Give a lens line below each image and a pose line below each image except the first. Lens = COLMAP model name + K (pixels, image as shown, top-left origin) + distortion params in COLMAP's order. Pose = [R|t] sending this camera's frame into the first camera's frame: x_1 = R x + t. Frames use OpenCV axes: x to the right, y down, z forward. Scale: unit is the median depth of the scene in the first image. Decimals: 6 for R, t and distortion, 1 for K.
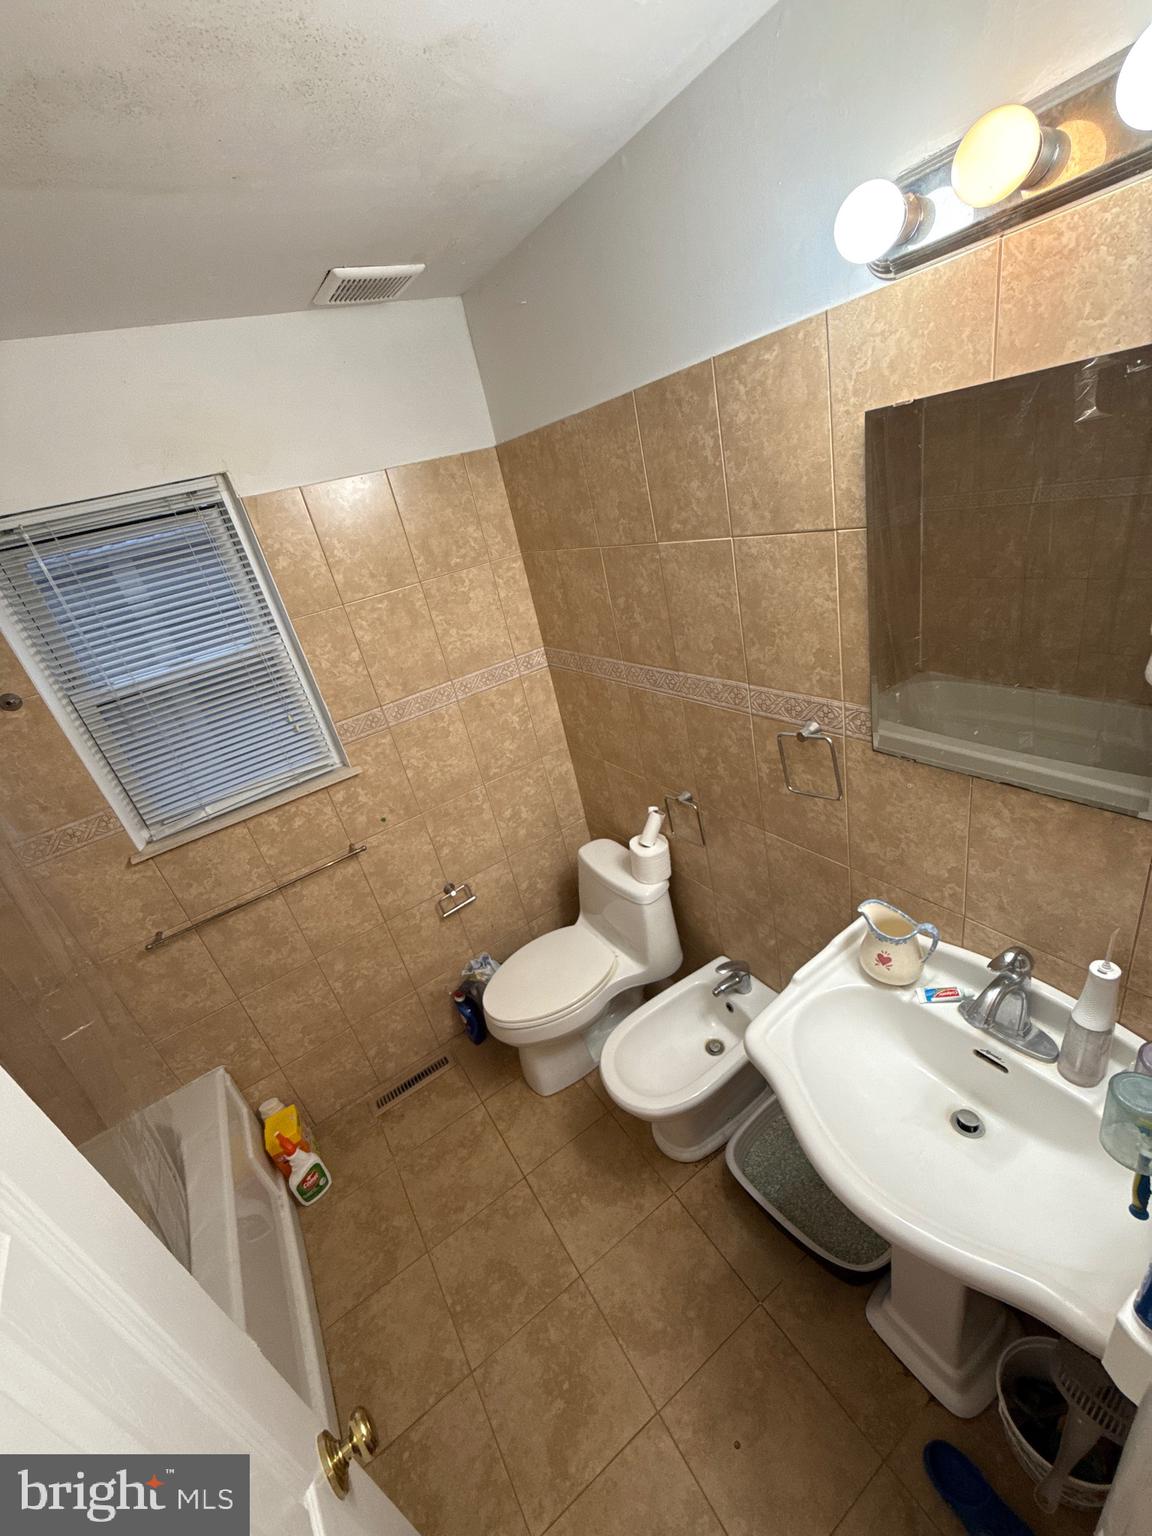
lens RADIAL K [[611.5, 0, 578.4], [0, 611.5, 770.0], [0, 0, 1]] dist [0.000546, 0.000347]
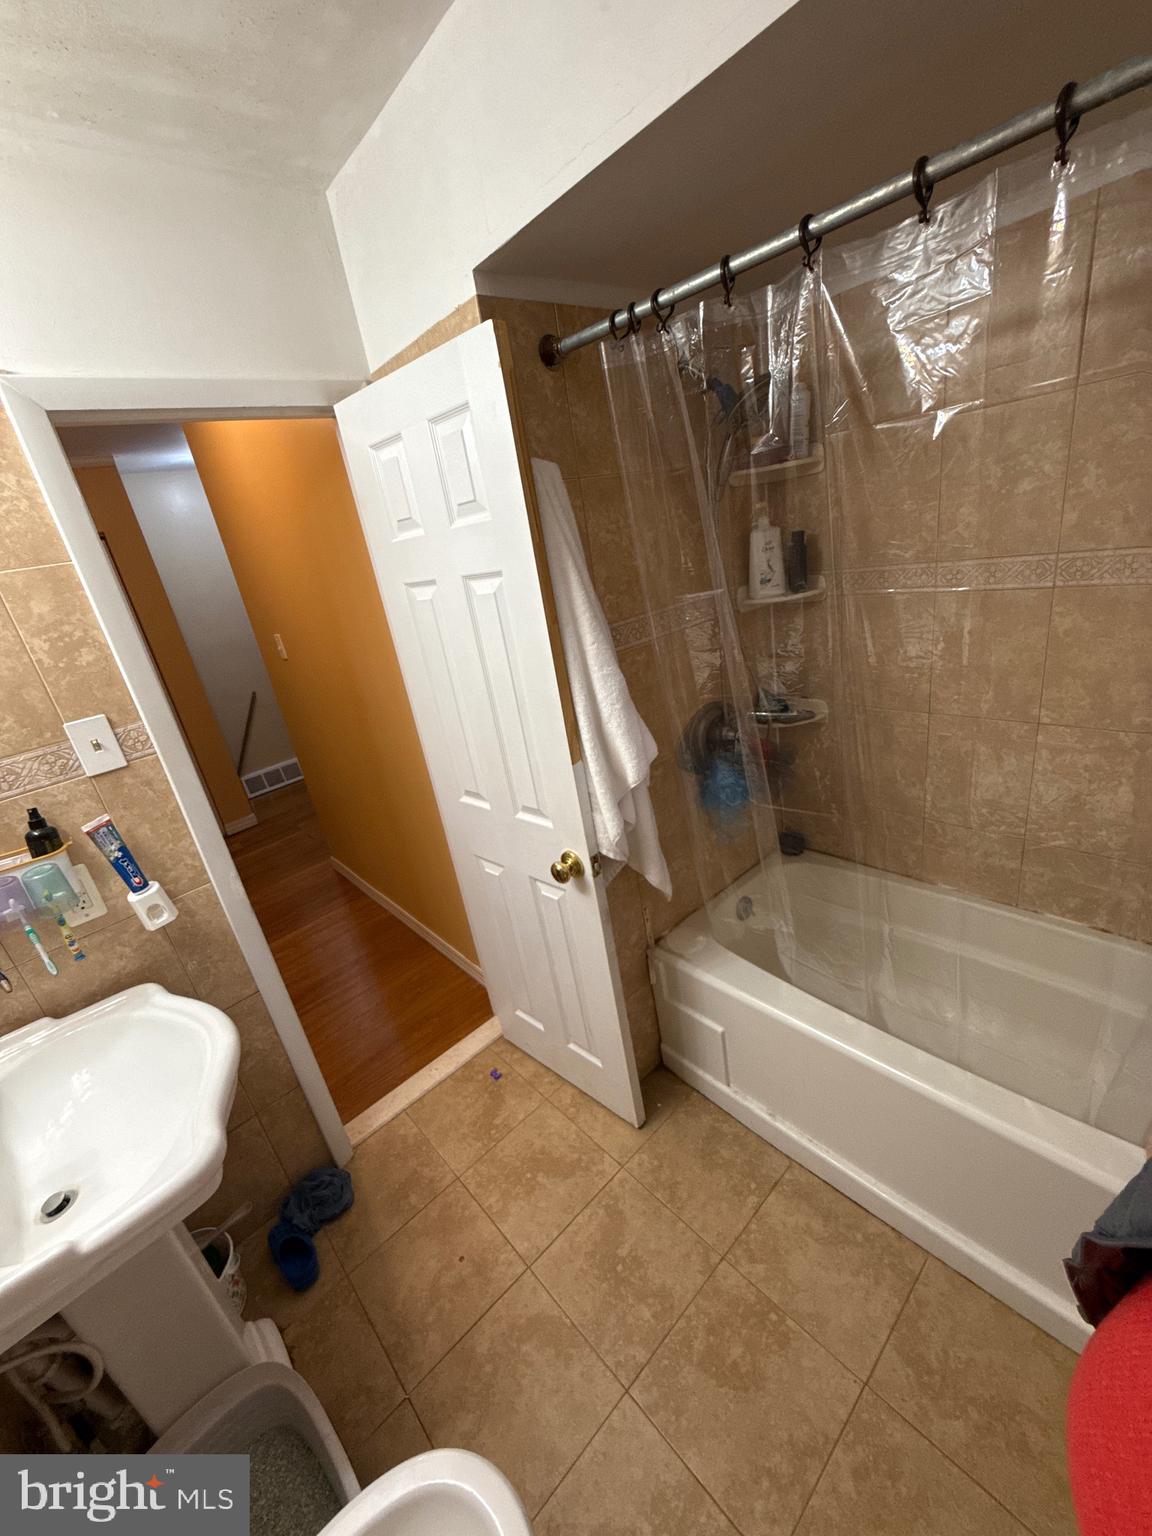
lens RADIAL K [[611.5, 0, 578.4], [0, 611.5, 770.0], [0, 0, 1]] dist [0.000546, 0.000347]
pose [[-0.914100, 0.405179, -0.015865, -0.268914], [0.261606, 0.619183, 0.740388, -0.244200], [0.309813, 0.672638, -0.671993, 1.096689]]
